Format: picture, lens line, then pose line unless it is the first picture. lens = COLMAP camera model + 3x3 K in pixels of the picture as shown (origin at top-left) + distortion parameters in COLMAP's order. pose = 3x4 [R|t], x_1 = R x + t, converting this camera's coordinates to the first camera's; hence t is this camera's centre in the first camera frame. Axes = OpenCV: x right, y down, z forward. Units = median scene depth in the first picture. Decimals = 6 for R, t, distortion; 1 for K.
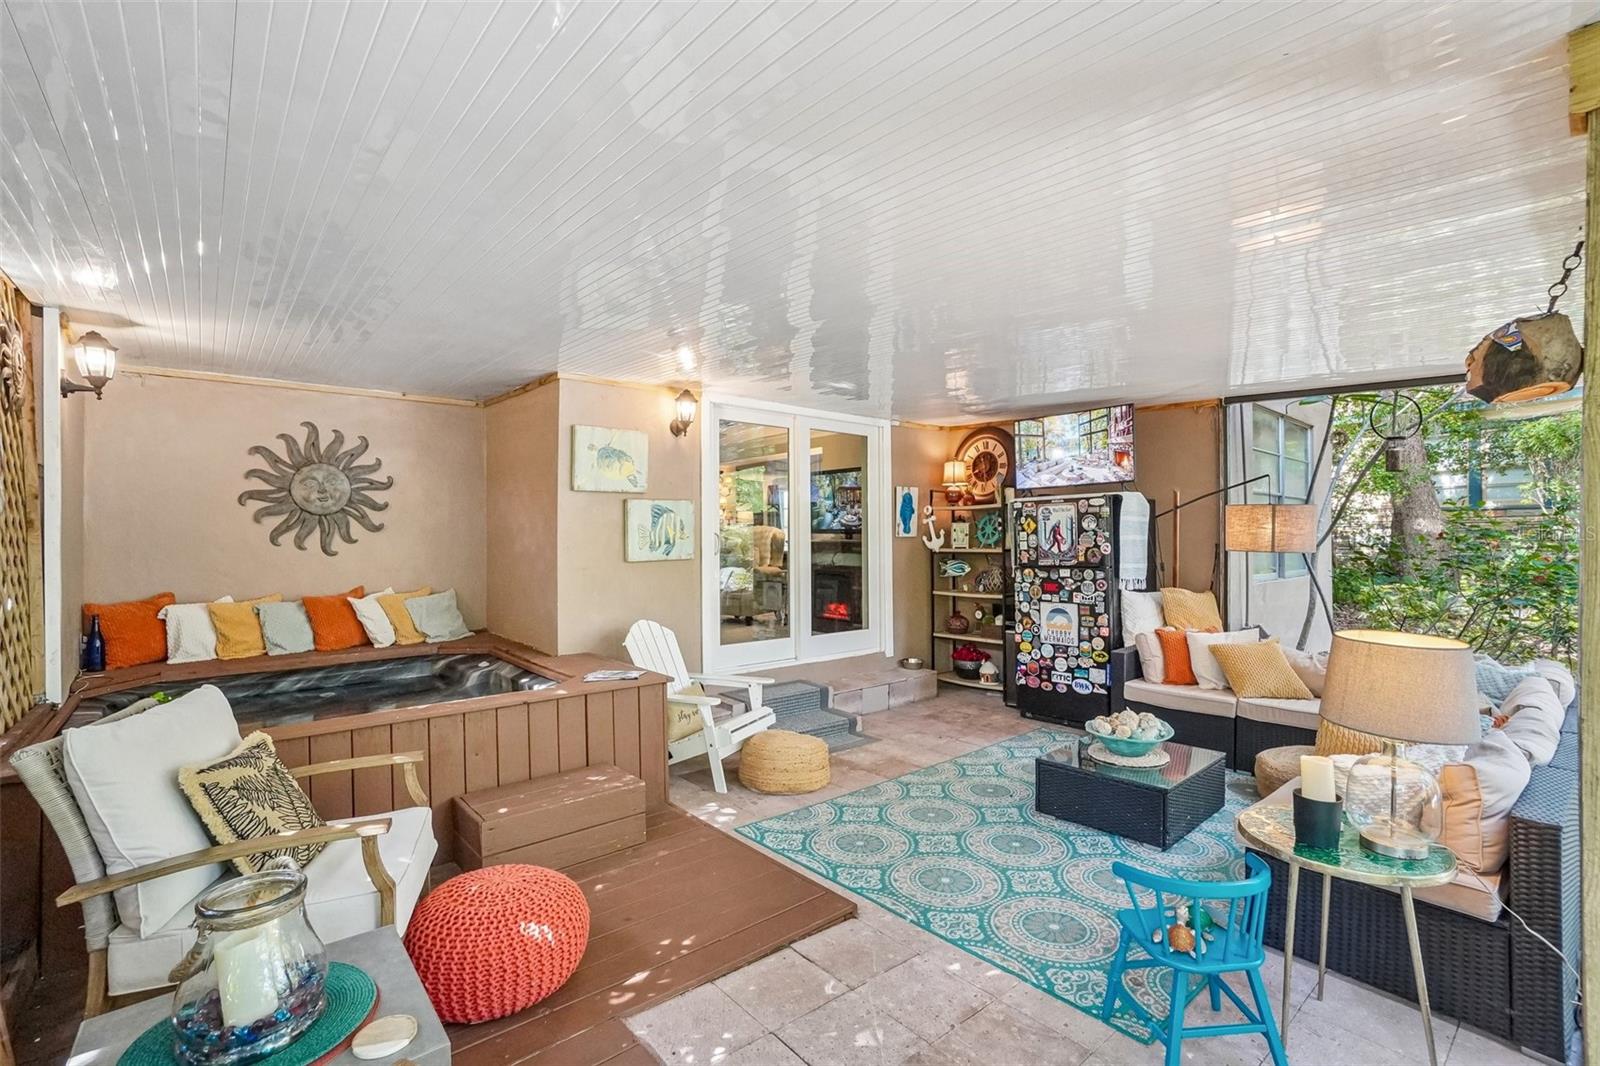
lens RADIAL K [[706.1, 0, 804.0], [0, 706.1, 521.8], [0, 0, 1]] dist [-0.063576, 0.022804]
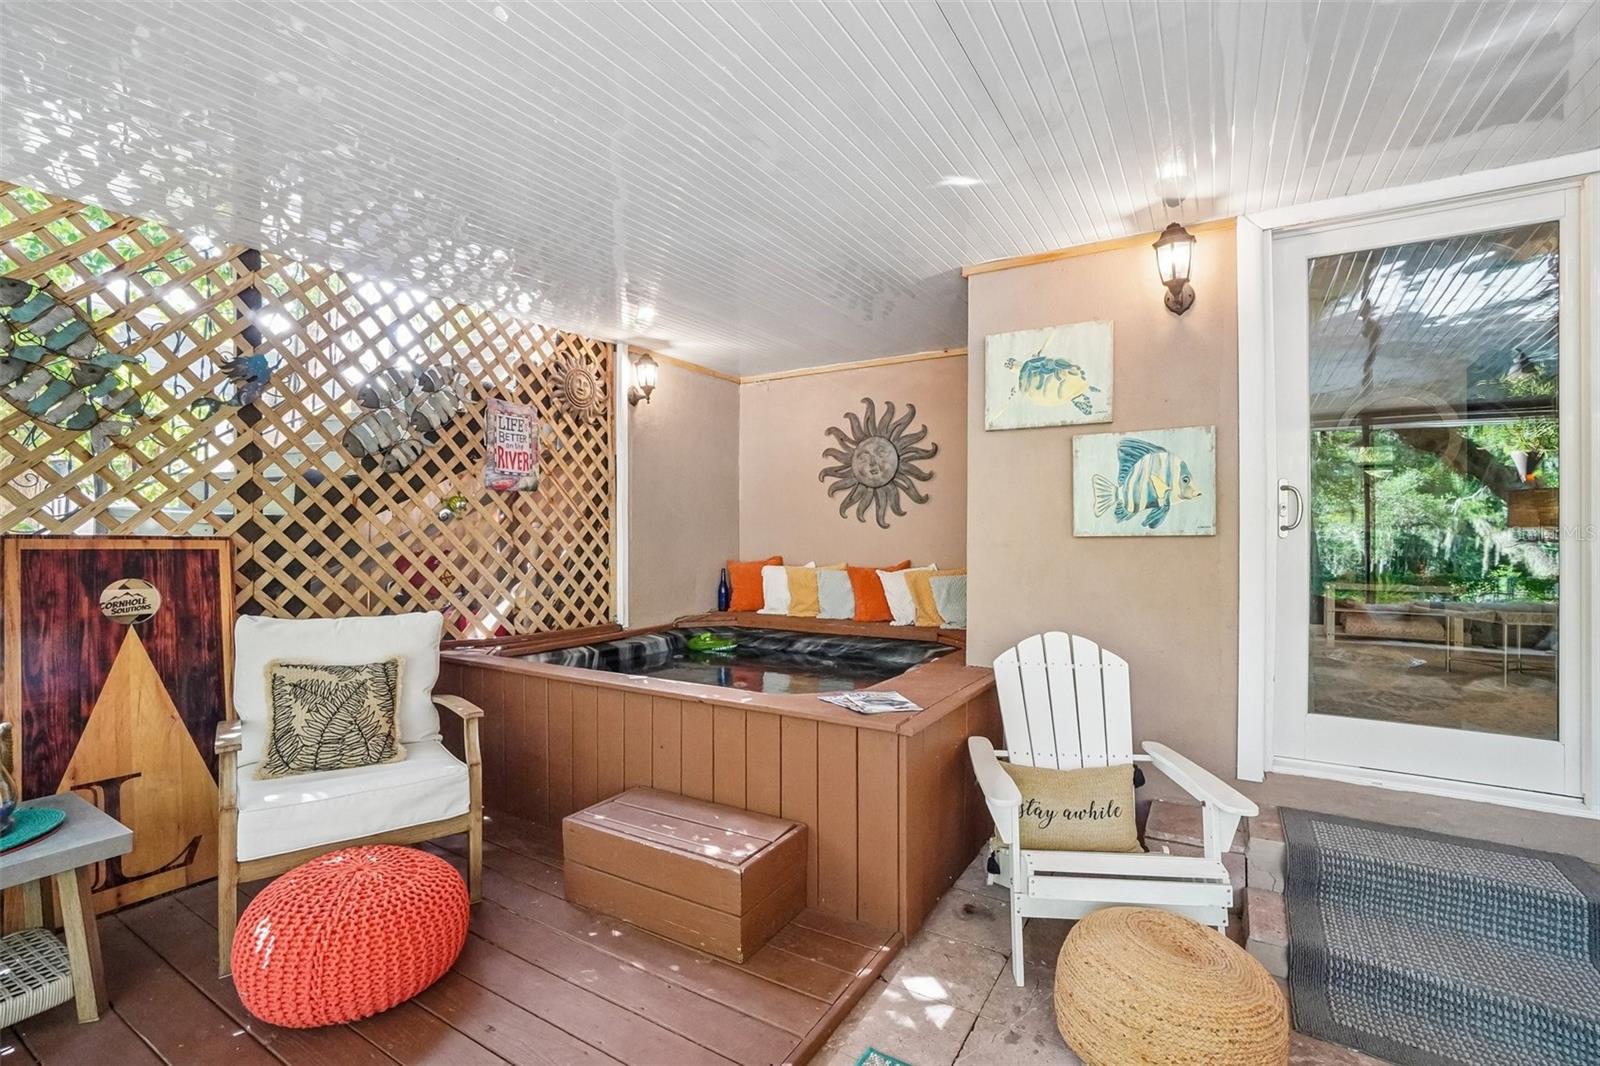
lens RADIAL K [[706.1, 0, 804.0], [0, 706.1, 521.8], [0, 0, 1]] dist [-0.063576, 0.022804]
pose [[0.325562, -0.005119, -0.945507, 0.250613], [0.016178, 0.999869, 0.000157, 0.039468], [0.945382, -0.015348, 0.325602, 0.569323]]
